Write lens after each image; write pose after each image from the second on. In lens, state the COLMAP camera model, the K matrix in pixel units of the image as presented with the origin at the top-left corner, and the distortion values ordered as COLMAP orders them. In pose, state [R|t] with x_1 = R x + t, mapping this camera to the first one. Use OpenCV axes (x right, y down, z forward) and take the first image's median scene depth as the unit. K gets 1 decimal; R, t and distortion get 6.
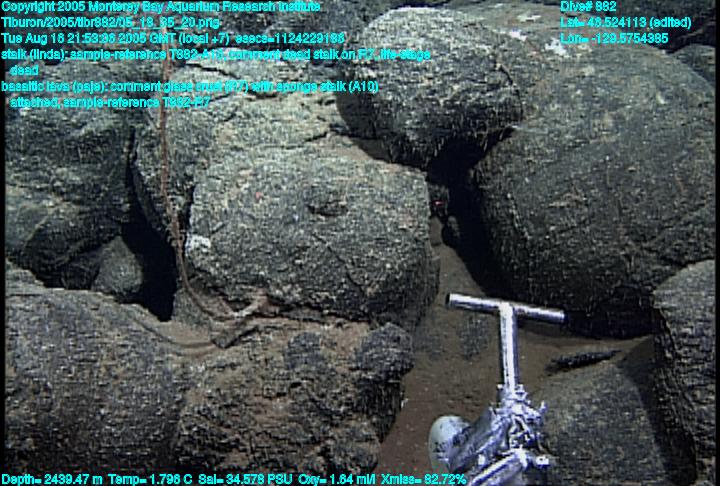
lens RADIAL K [[854.8, 0, 360.0], [0, 854.8, 243.0], [0, 0, 1]] dist [0.080444, 0.280632]
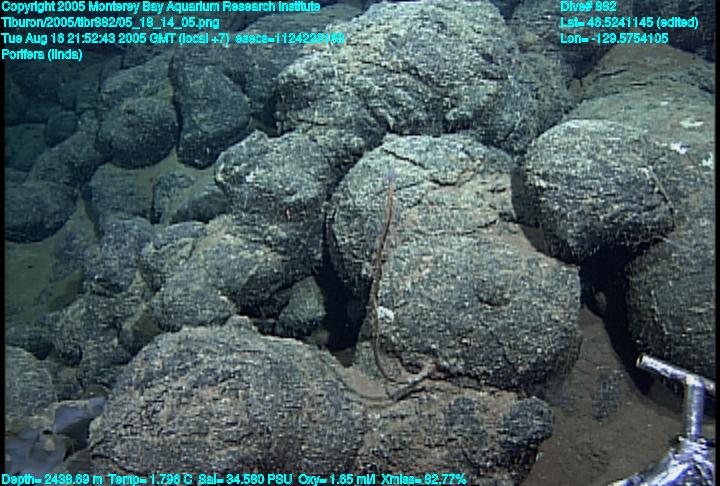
lens RADIAL K [[890.1, 0, 376.4], [0, 890.1, 242.3], [0, 0, 1]] dist [0.096794, 0.328720]
pose [[0.988211, 0.104871, -0.111536, -0.066453], [-0.095371, 0.991602, 0.087354, -0.205082], [0.119760, -0.075687, 0.989914, -0.239553]]
